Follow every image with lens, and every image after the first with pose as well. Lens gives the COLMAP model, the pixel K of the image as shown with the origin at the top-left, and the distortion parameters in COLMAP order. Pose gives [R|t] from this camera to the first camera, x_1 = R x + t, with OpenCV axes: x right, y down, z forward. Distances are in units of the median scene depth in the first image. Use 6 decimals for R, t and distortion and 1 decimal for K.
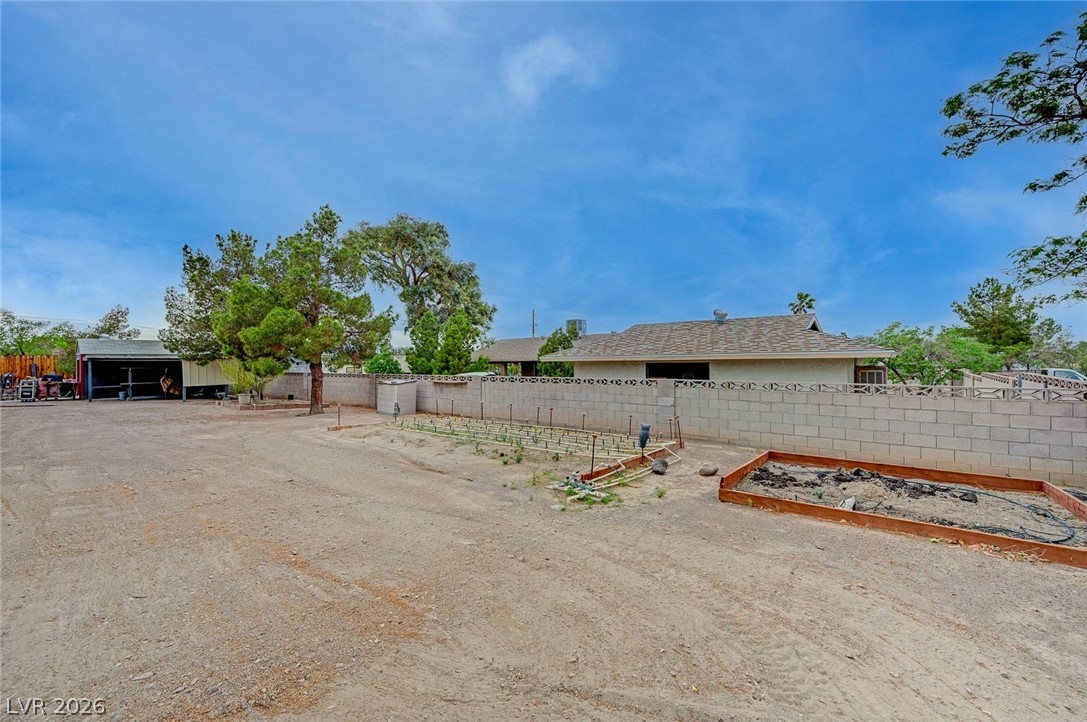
lens RADIAL K [[430.0, 0, 542.8], [0, 430.0, 361.4], [0, 0, 1]] dist [-0.002460, -0.000002]
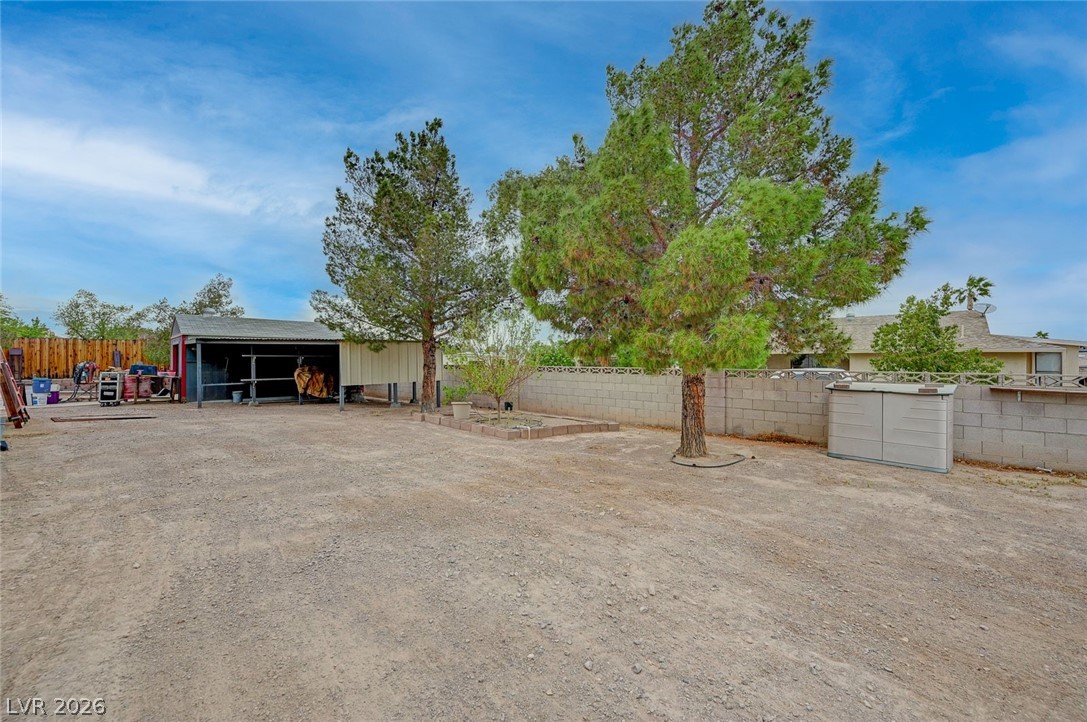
lens RADIAL K [[430.0, 0, 544.2], [0, 430.0, 361.9], [0, 0, 1]] dist [-0.002460, -0.000002]
pose [[0.996341, 0.009866, -0.084891, -0.456100], [-0.009259, 0.999929, 0.007539, 0.015635], [0.084959, -0.006726, 0.996362, 0.378812]]
